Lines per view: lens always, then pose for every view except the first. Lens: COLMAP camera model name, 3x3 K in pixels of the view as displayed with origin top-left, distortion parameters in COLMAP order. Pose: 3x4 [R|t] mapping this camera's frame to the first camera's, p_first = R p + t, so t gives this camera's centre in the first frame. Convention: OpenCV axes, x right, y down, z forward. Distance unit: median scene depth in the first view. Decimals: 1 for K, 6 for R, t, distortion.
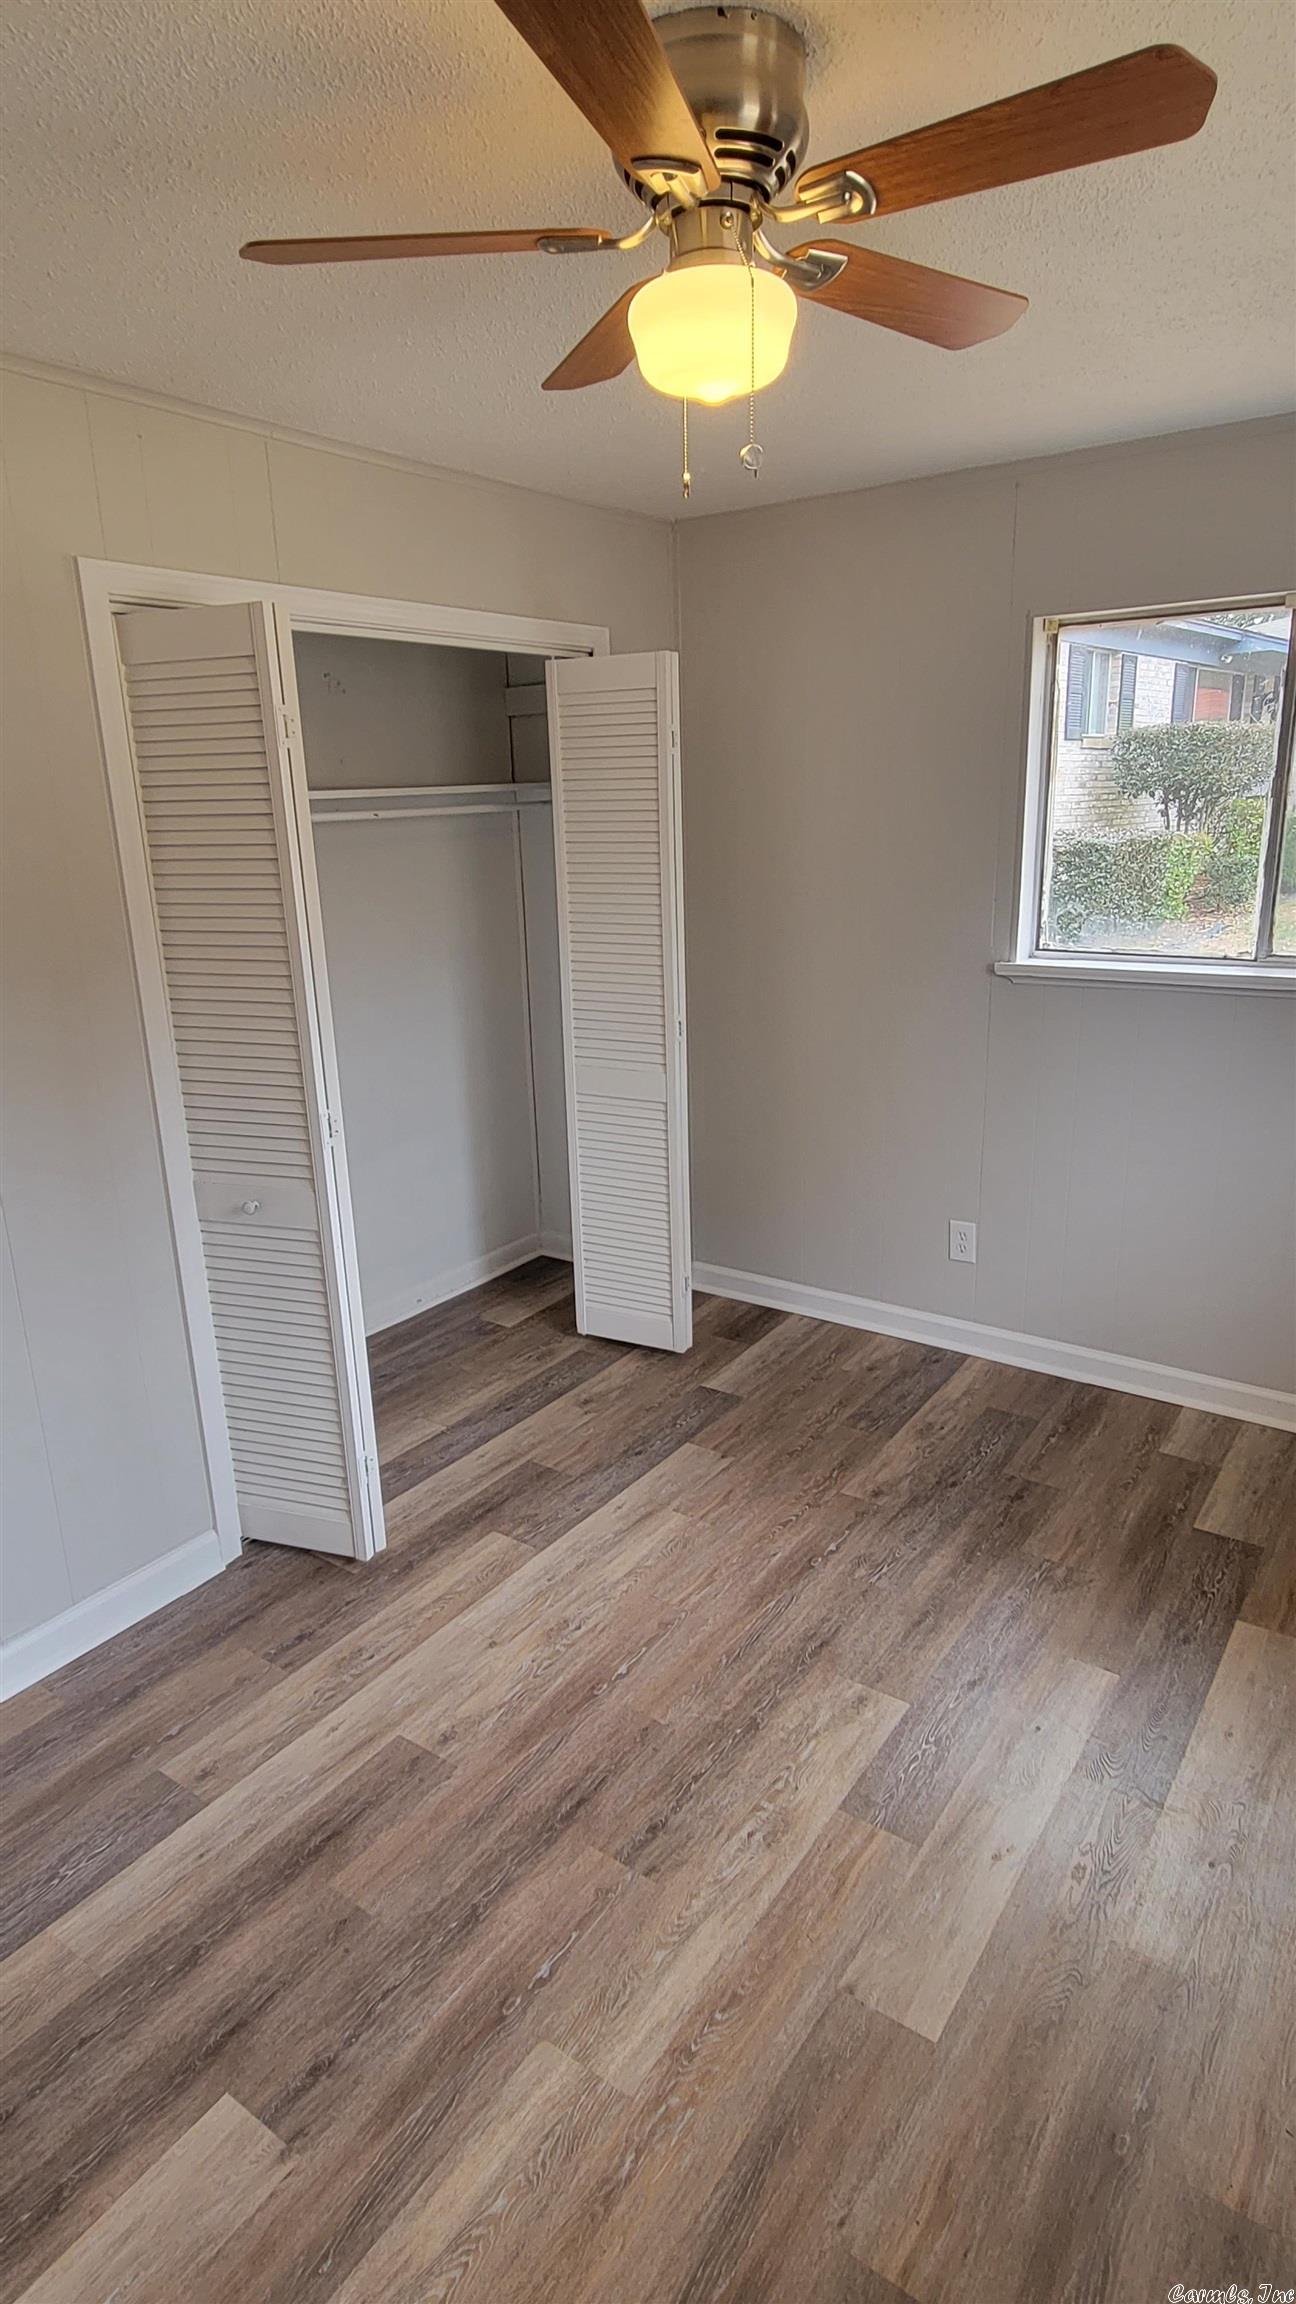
lens RADIAL K [[1261.1, 0, 641.3], [0, 1261.1, 1167.1], [0, 0, 1]] dist [0.001593, -0.001993]
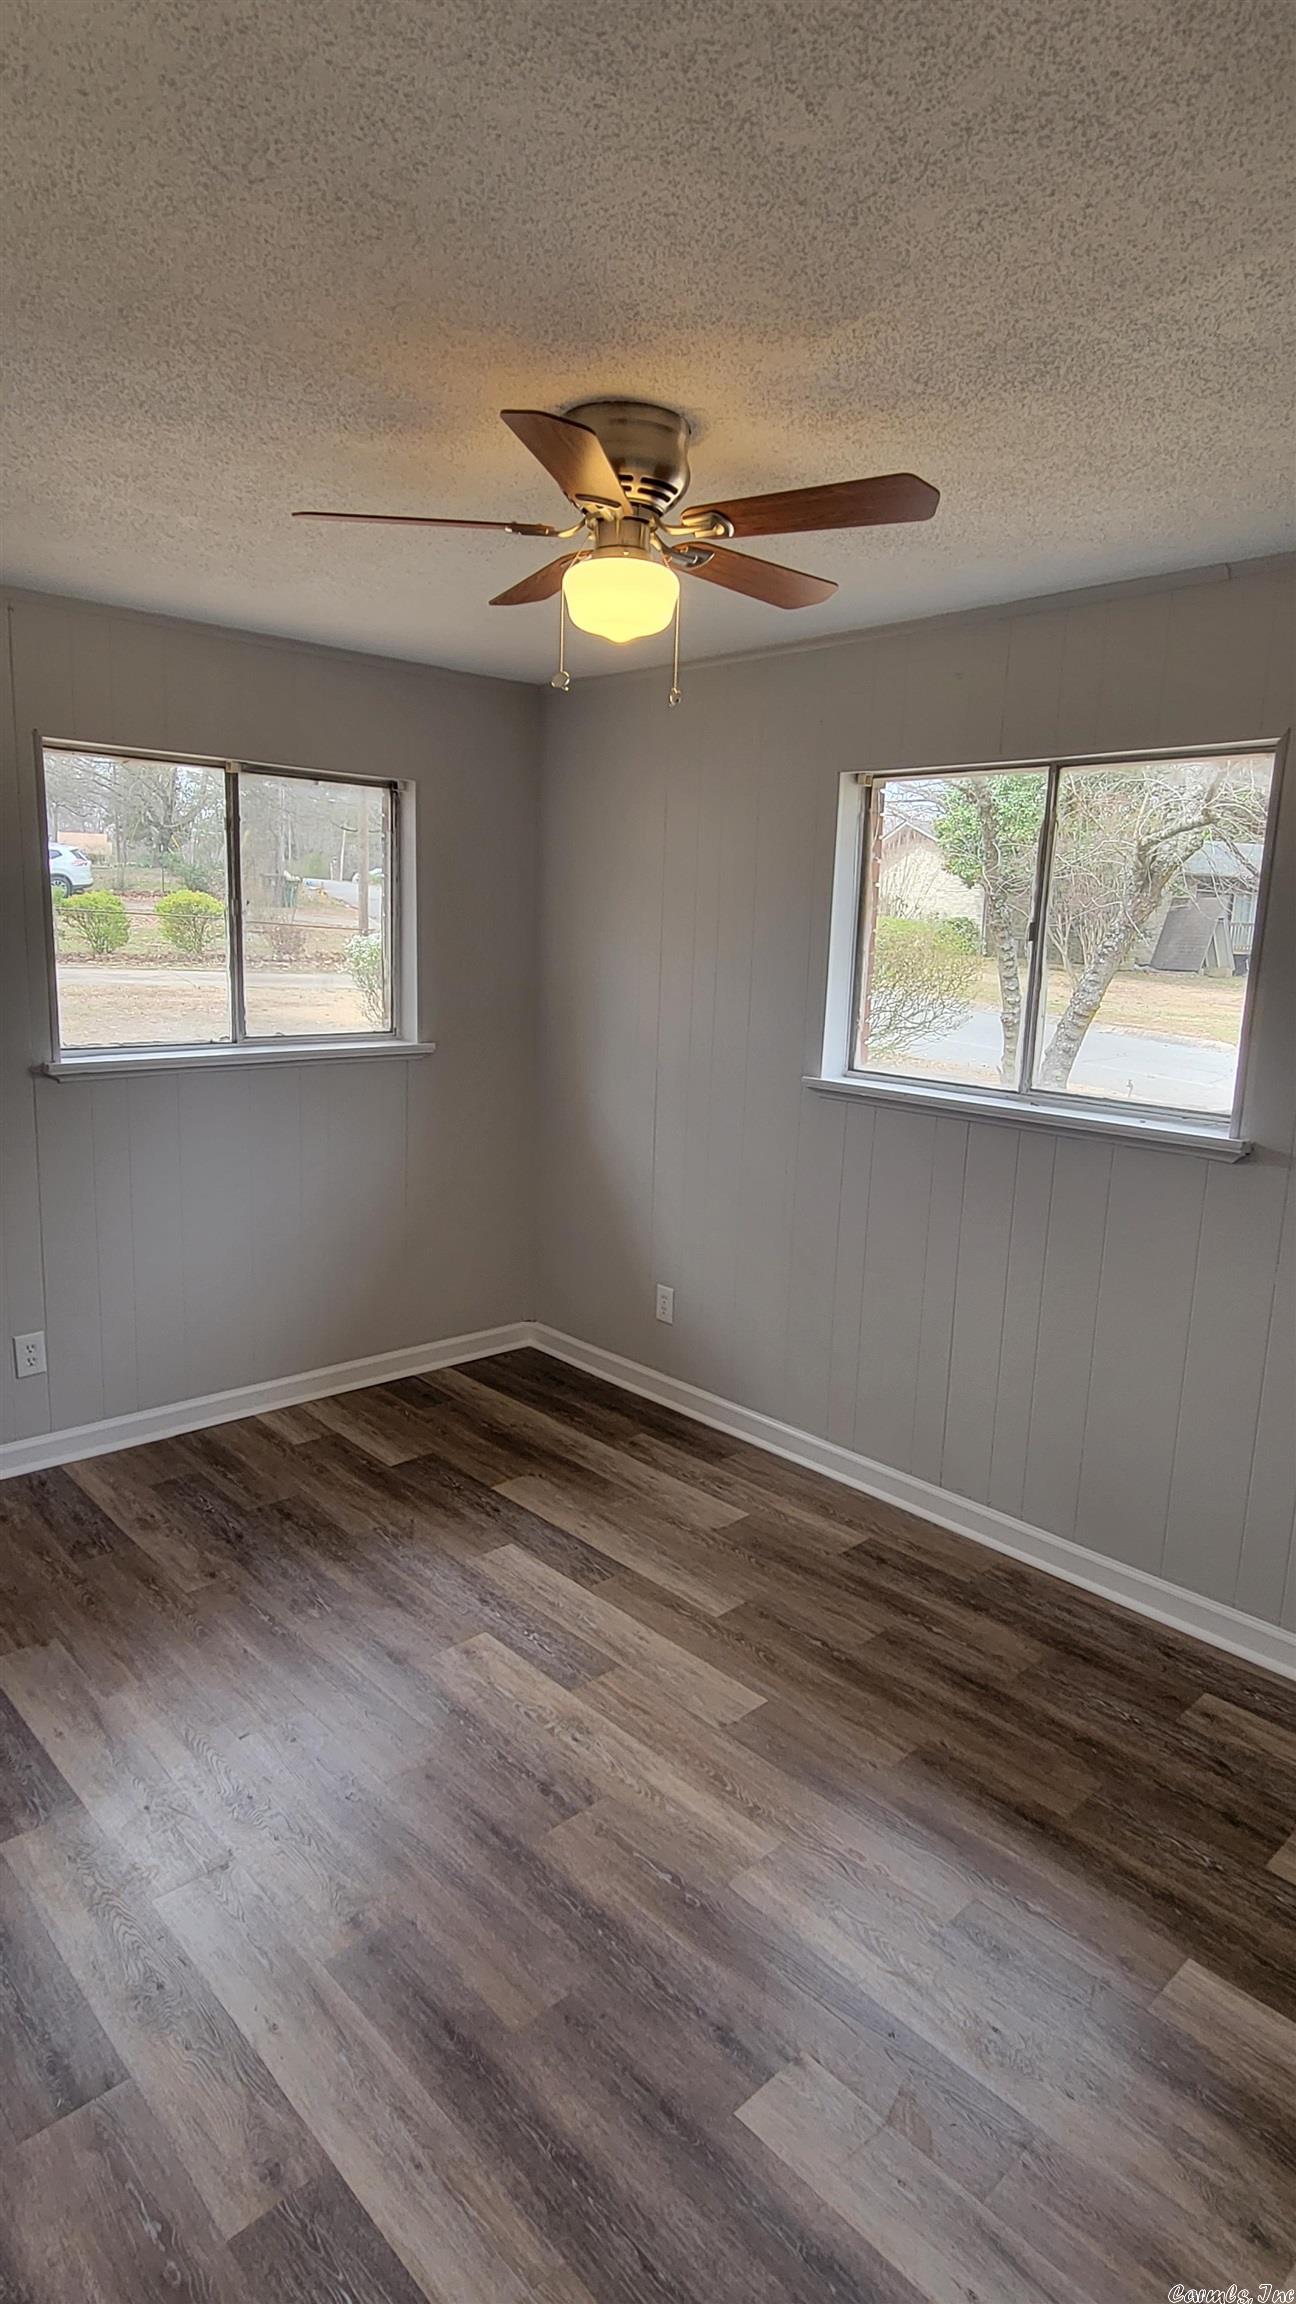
lens RADIAL K [[1261.1, 0, 648.4], [0, 1261.1, 1148.9], [0, 0, 1]] dist [0.001593, -0.001993]
pose [[0.195664, -0.144440, 0.969976, -1.005348], [0.244042, 0.965150, 0.094493, -0.121664], [-0.949821, 0.218226, 0.224094, 0.536170]]
